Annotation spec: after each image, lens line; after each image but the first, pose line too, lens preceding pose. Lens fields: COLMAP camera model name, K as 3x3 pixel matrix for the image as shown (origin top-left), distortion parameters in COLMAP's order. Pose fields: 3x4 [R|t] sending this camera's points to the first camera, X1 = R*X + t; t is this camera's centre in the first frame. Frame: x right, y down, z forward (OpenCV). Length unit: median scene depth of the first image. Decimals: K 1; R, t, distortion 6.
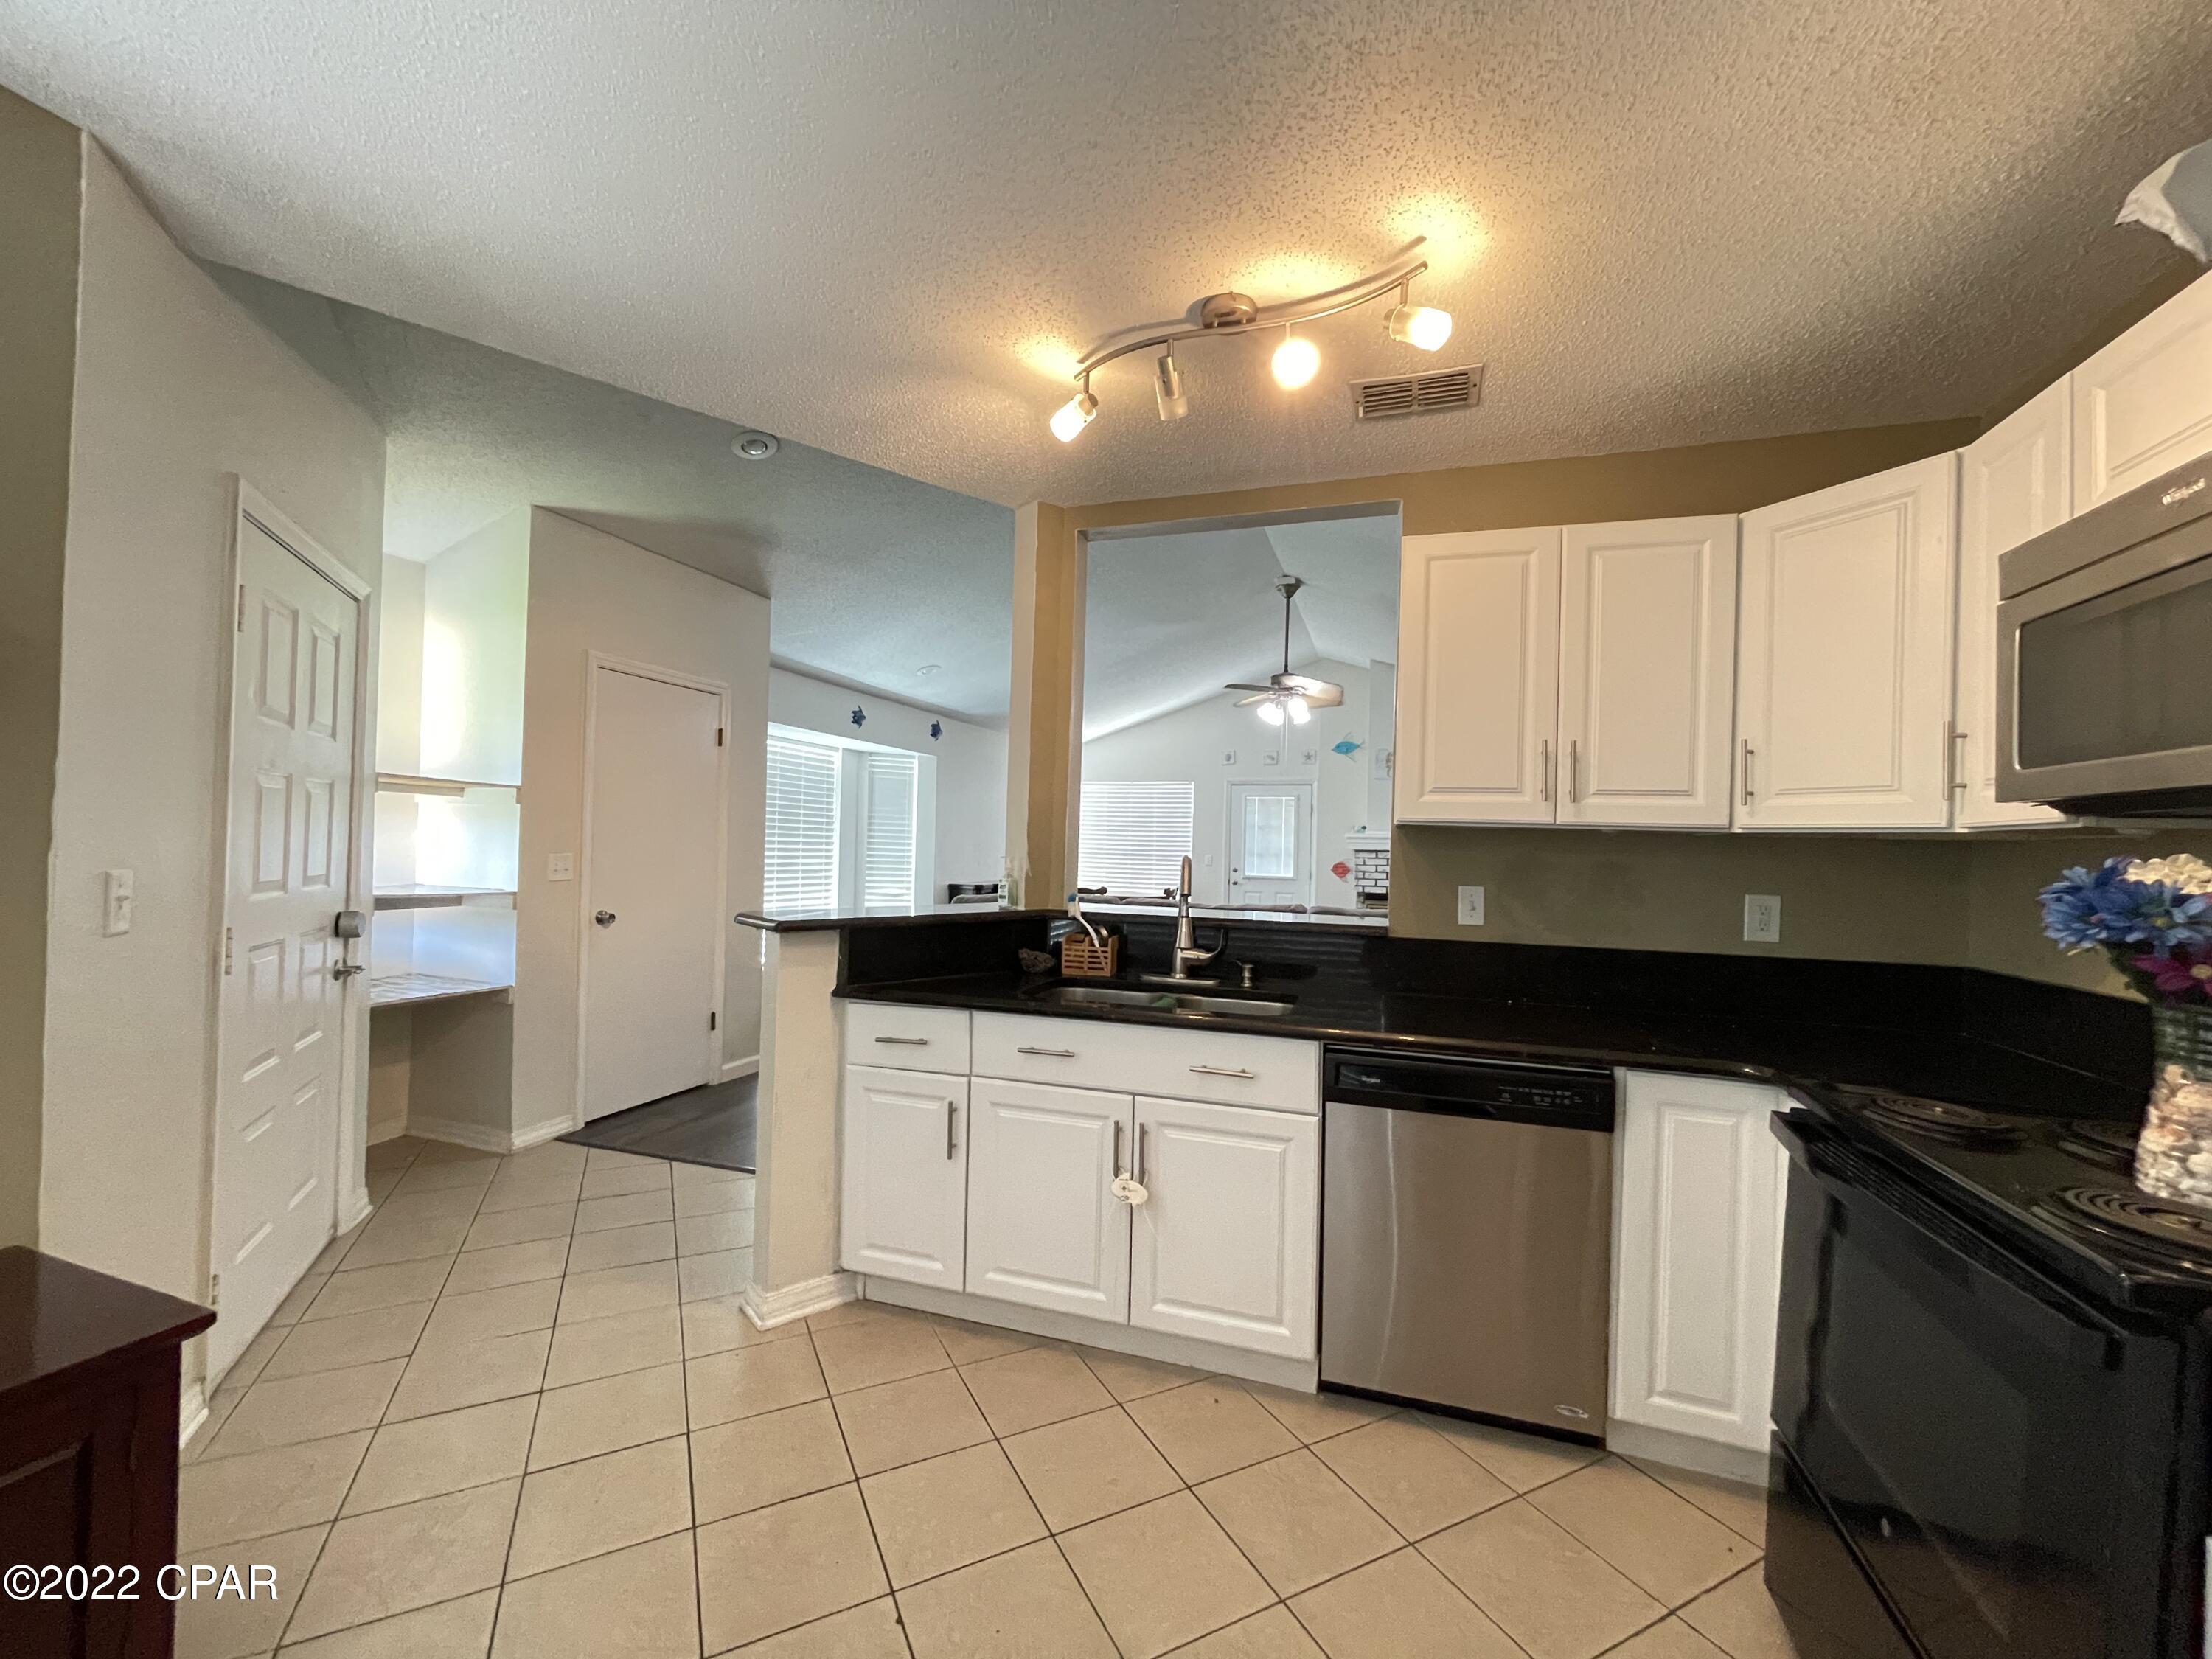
lens RADIAL K [[898.0, 0, 1098.8], [0, 898.0, 827.9], [0, 0, 1]] dist [-0.000108, 0.002361]
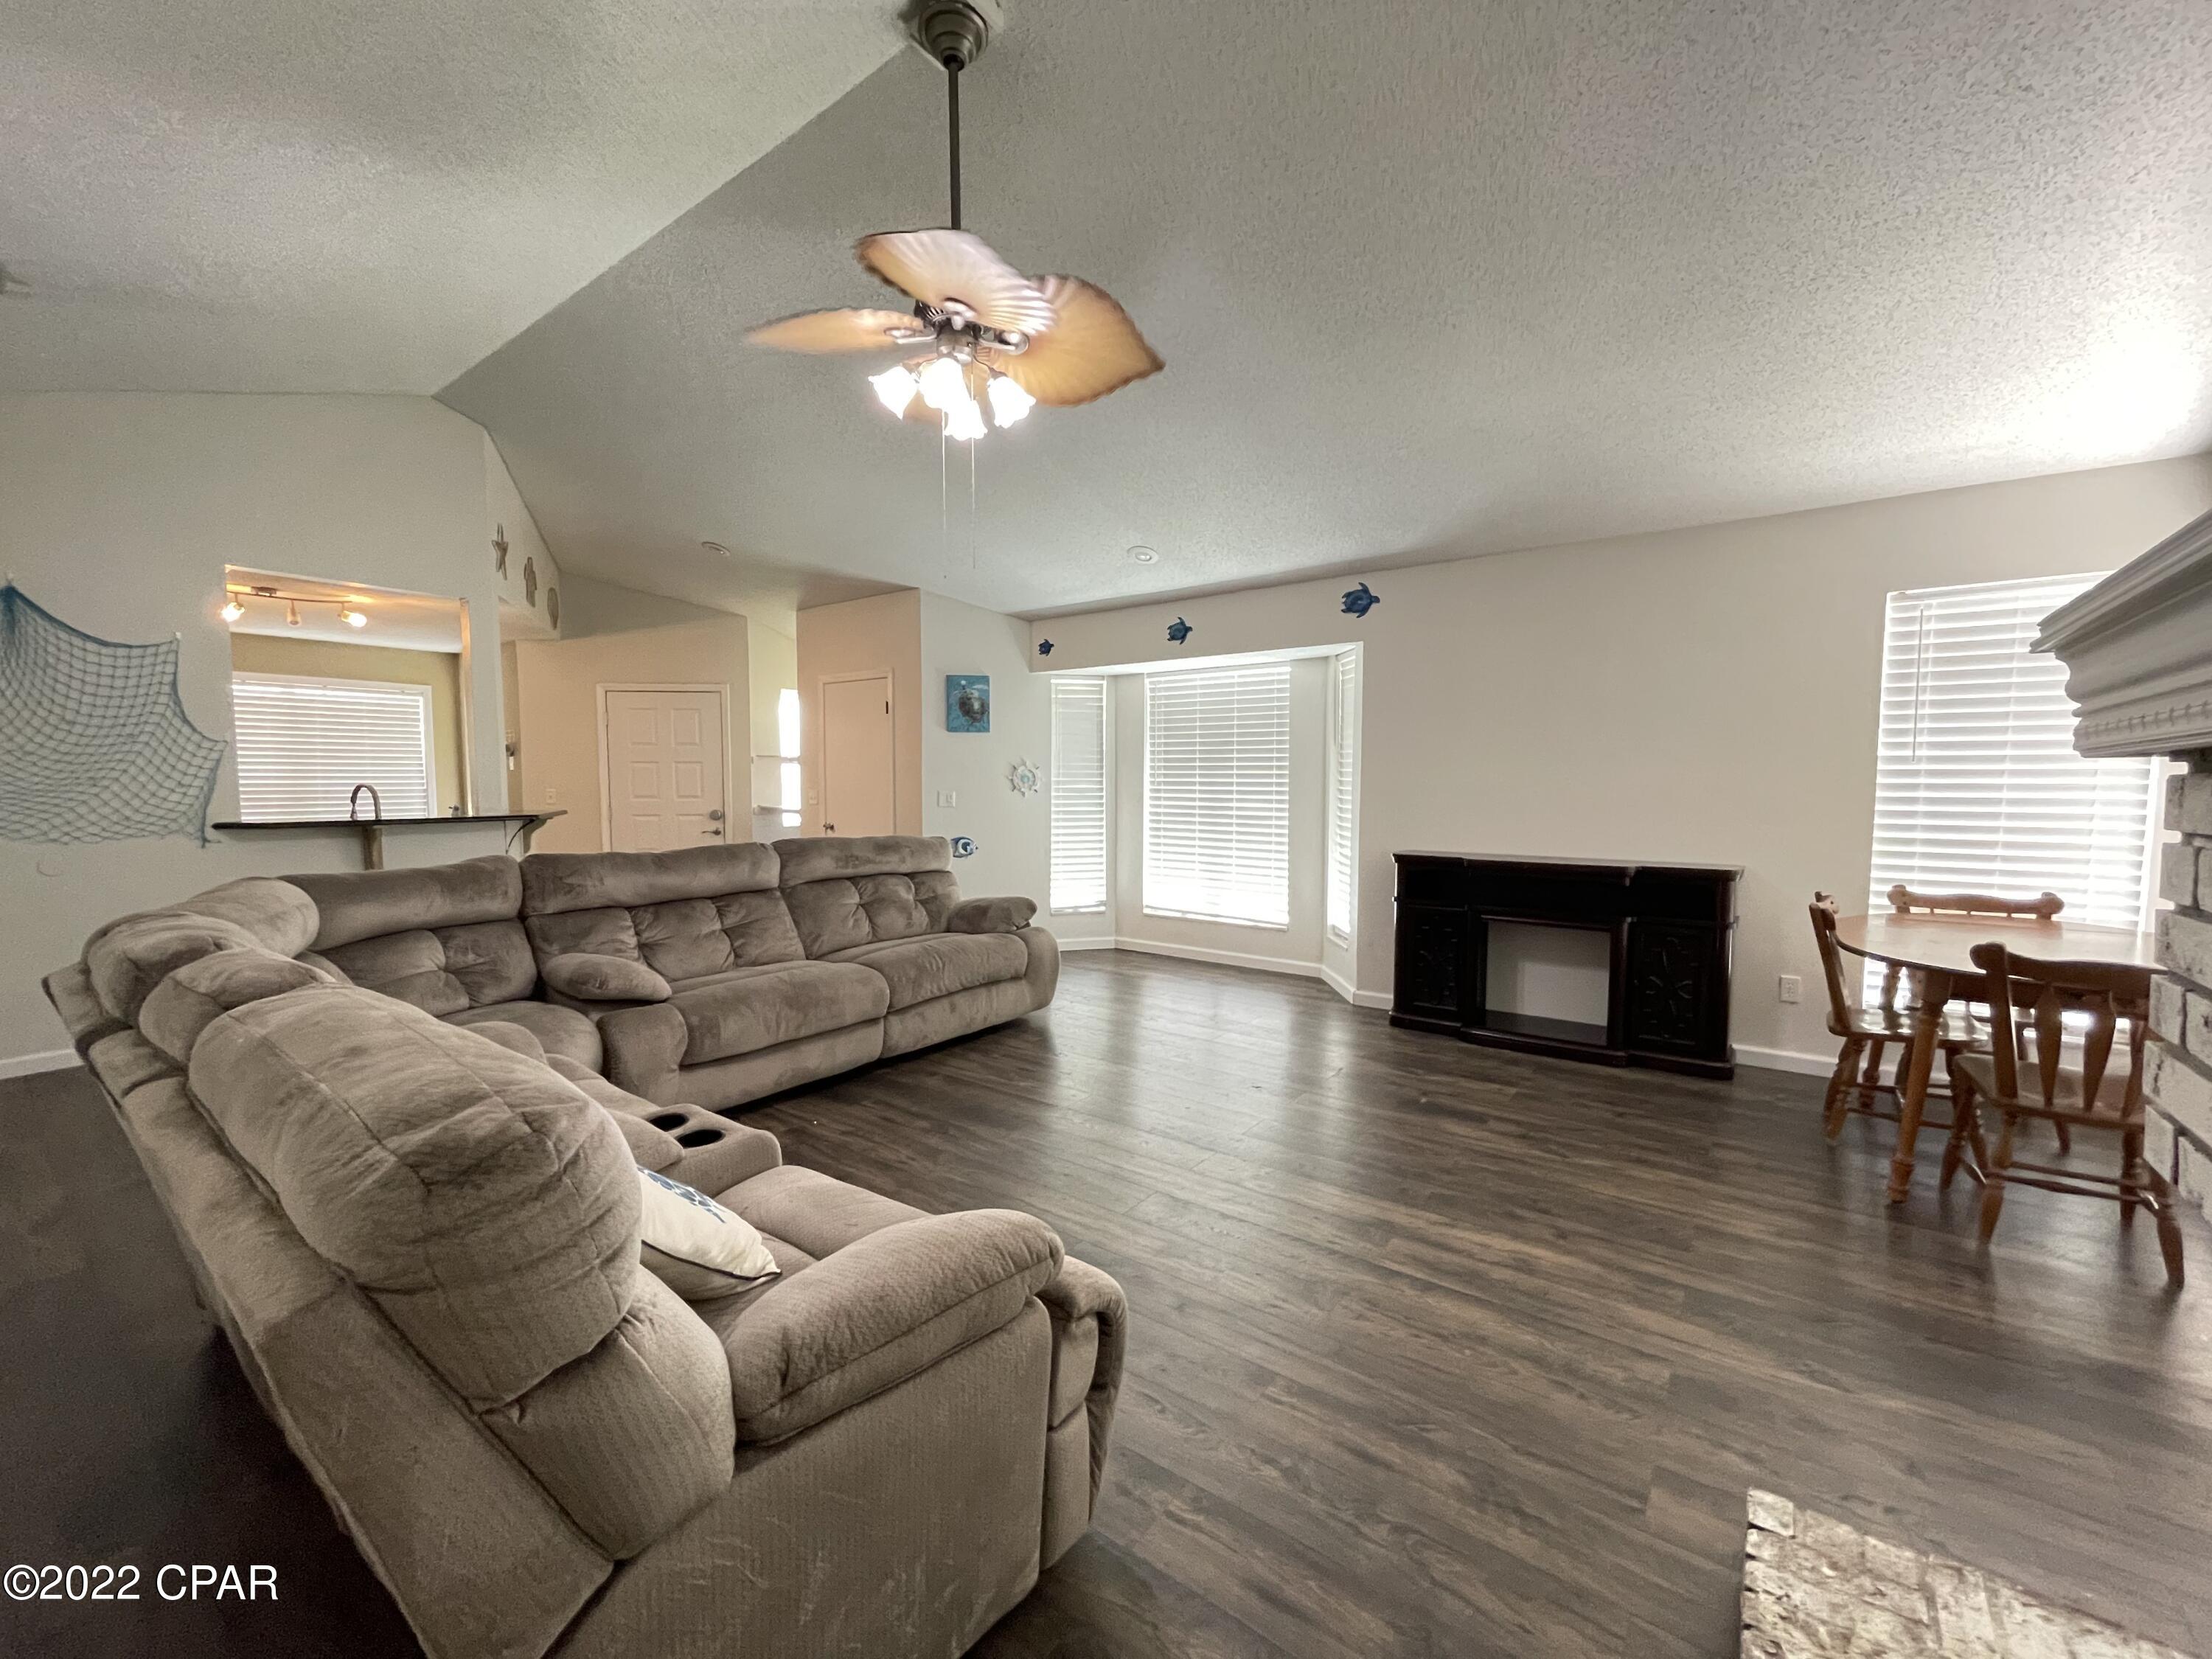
lens RADIAL K [[898.0, 0, 1095.8], [0, 898.0, 836.0], [0, 0, 1]] dist [-0.000108, 0.002361]
pose [[-0.327278, 0.033237, -0.944343, 0.550132], [0.009310, 0.999446, 0.031950, 0.039546], [0.944882, 0.001665, -0.327406, 1.192319]]
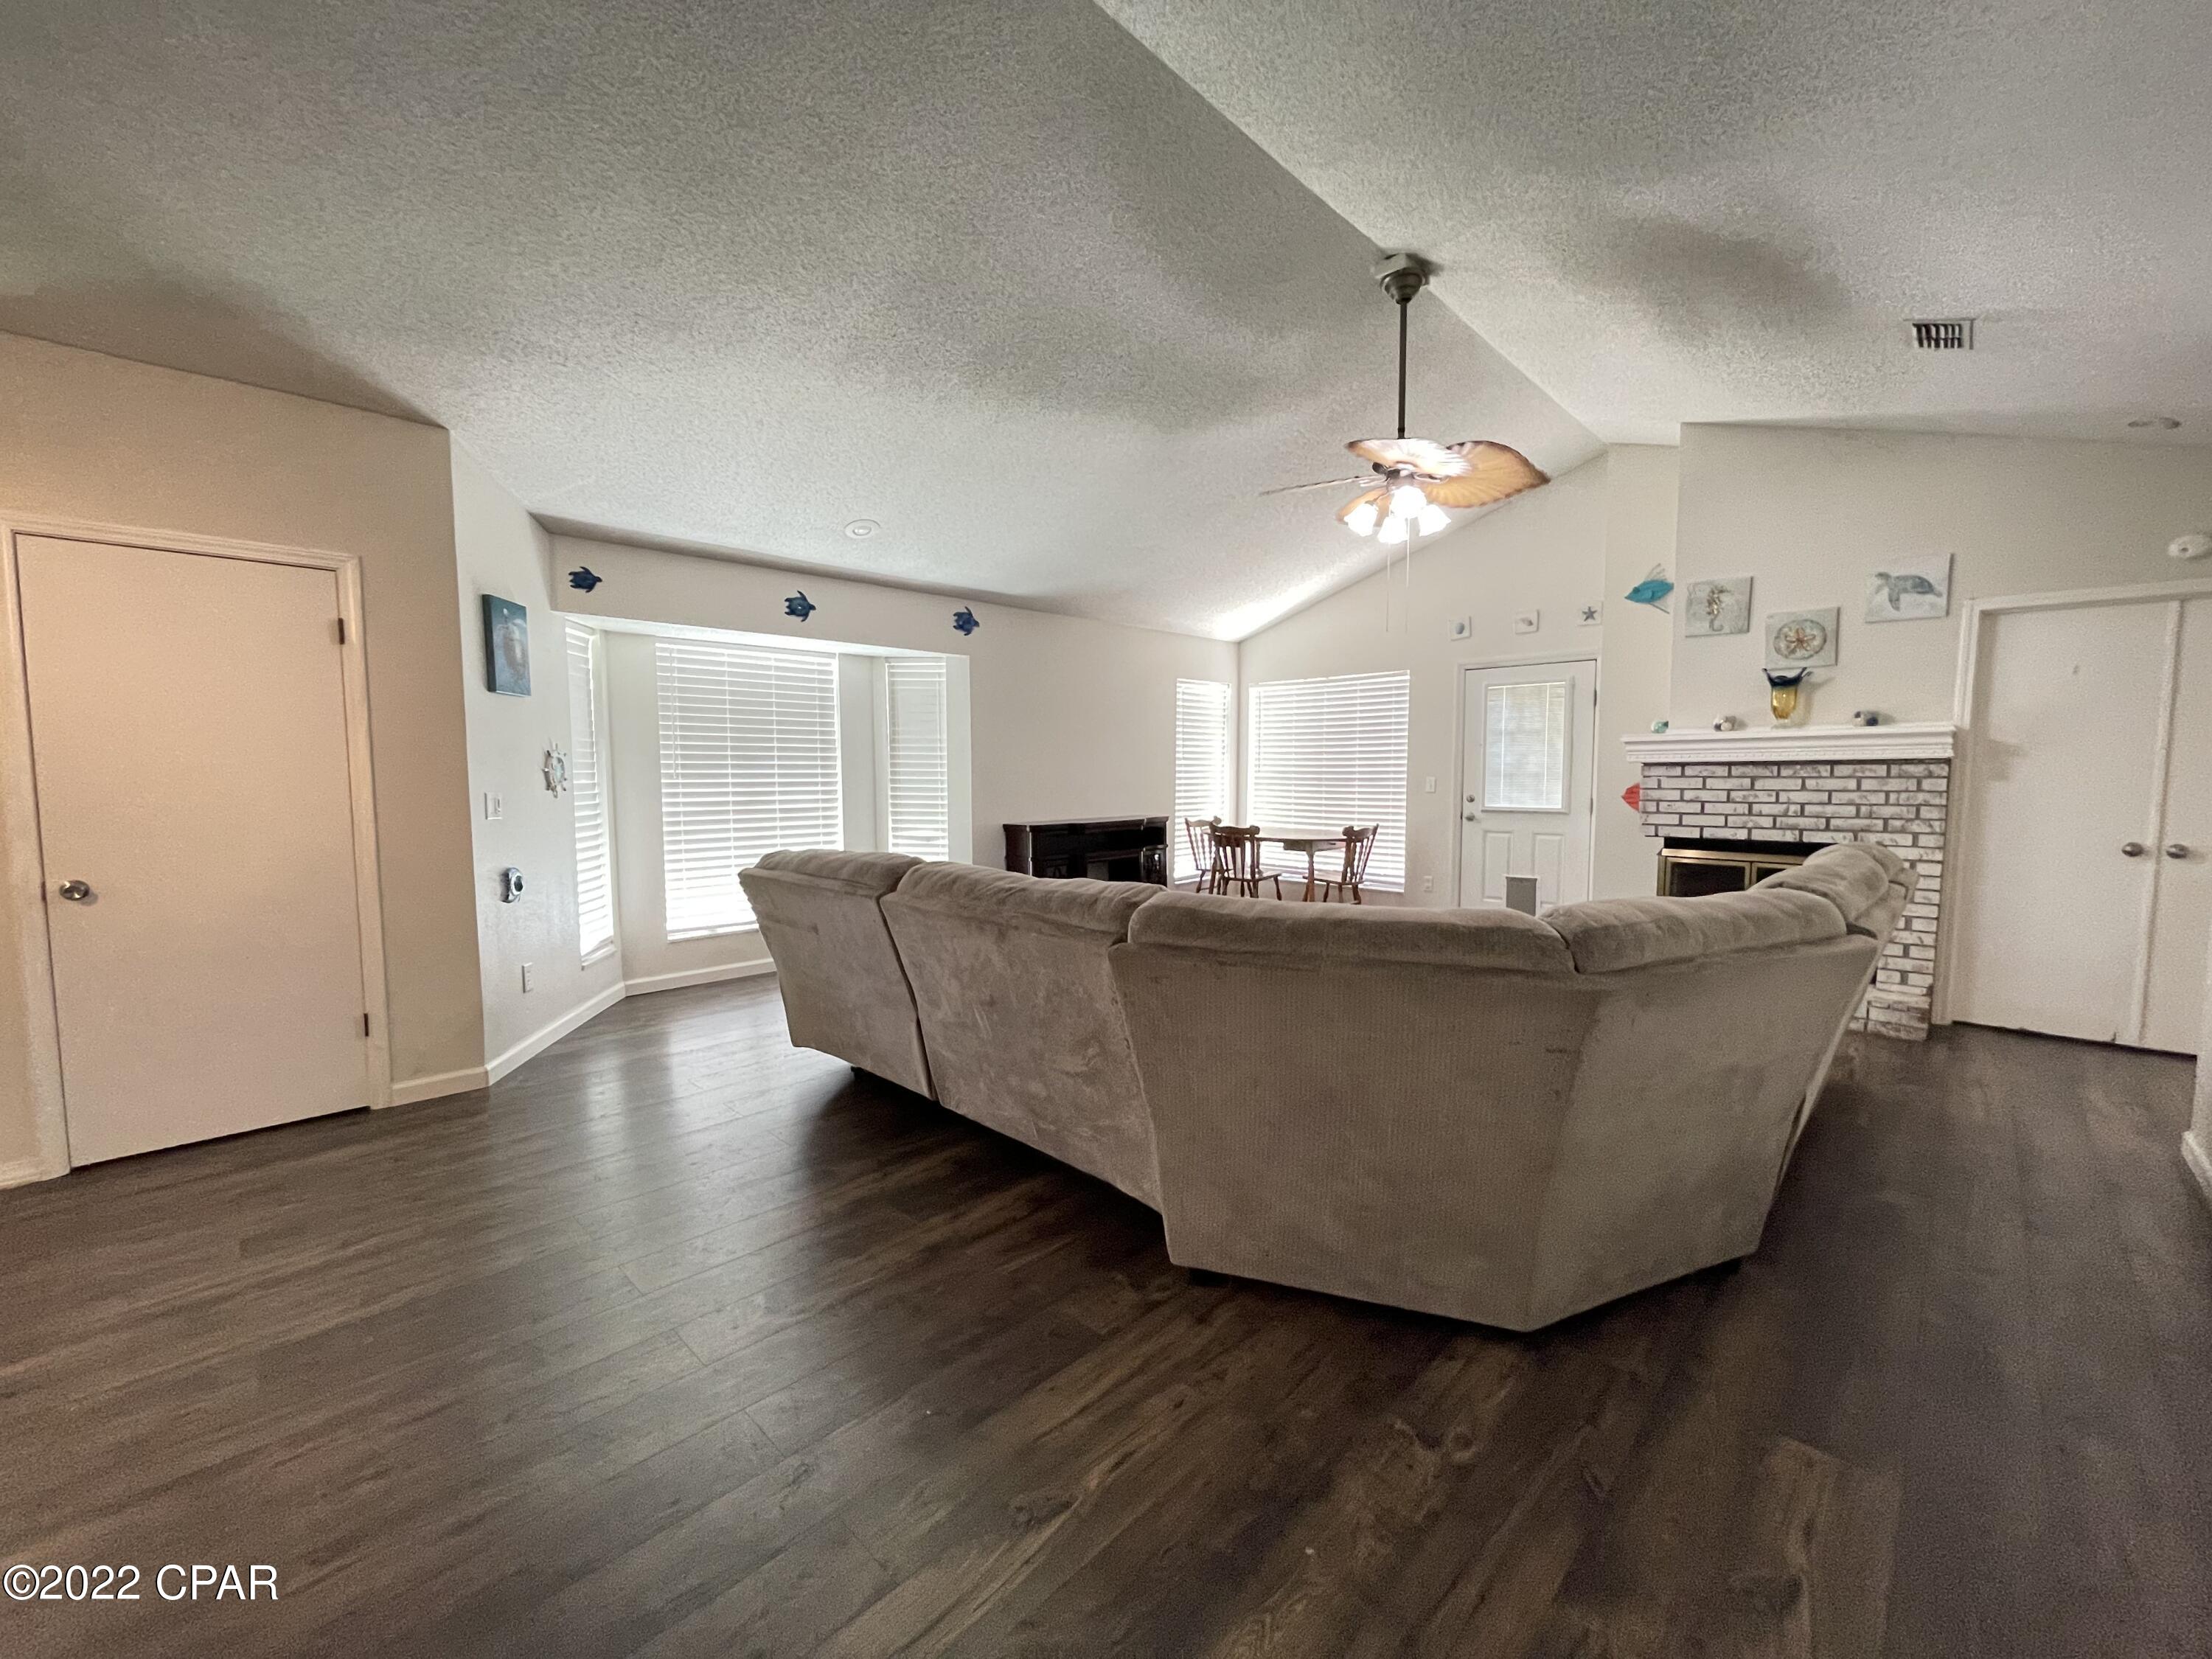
lens RADIAL K [[898.0, 0, 1096.3], [0, 898.0, 834.8], [0, 0, 1]] dist [-0.000108, 0.002361]
pose [[0.901818, 0.005567, -0.432079, 0.282866], [0.033513, 0.996004, 0.082779, 0.013273], [0.430814, -0.089132, 0.898028, 0.409046]]
